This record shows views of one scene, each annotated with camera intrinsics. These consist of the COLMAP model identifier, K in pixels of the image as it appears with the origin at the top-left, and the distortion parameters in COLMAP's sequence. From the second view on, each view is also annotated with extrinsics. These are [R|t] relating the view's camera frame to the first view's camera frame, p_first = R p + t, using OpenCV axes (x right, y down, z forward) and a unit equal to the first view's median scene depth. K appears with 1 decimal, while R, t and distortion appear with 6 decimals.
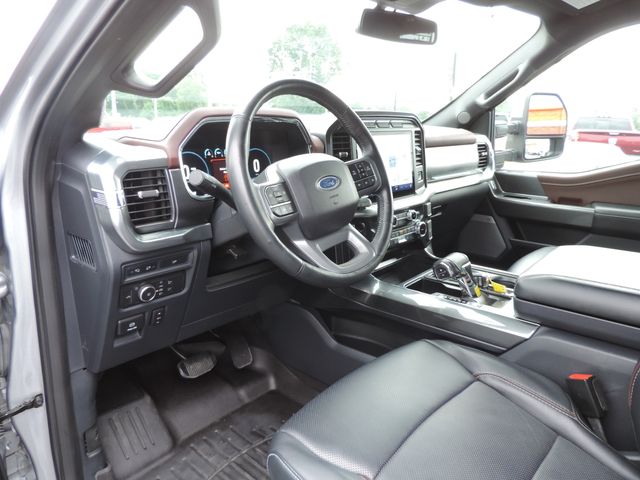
lens RADIAL K [[446.2, 0, 327.8], [0, 446.2, 235.5], [0, 0, 1]] dist [-0.010999, -0.002797]
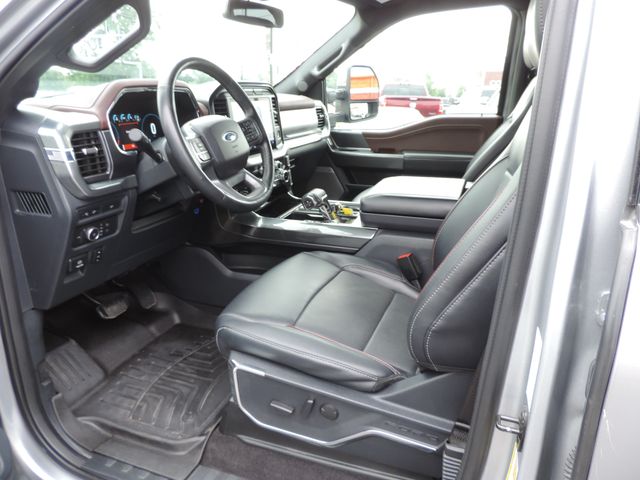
lens RADIAL K [[446.2, 0, 327.8], [0, 446.2, 235.5], [0, 0, 1]] dist [-0.010999, -0.002797]
pose [[0.928766, -0.121485, 0.350193, -0.179535], [0.098225, 0.991654, 0.083507, 0.073816], [-0.357415, -0.043161, 0.932948, -0.292532]]
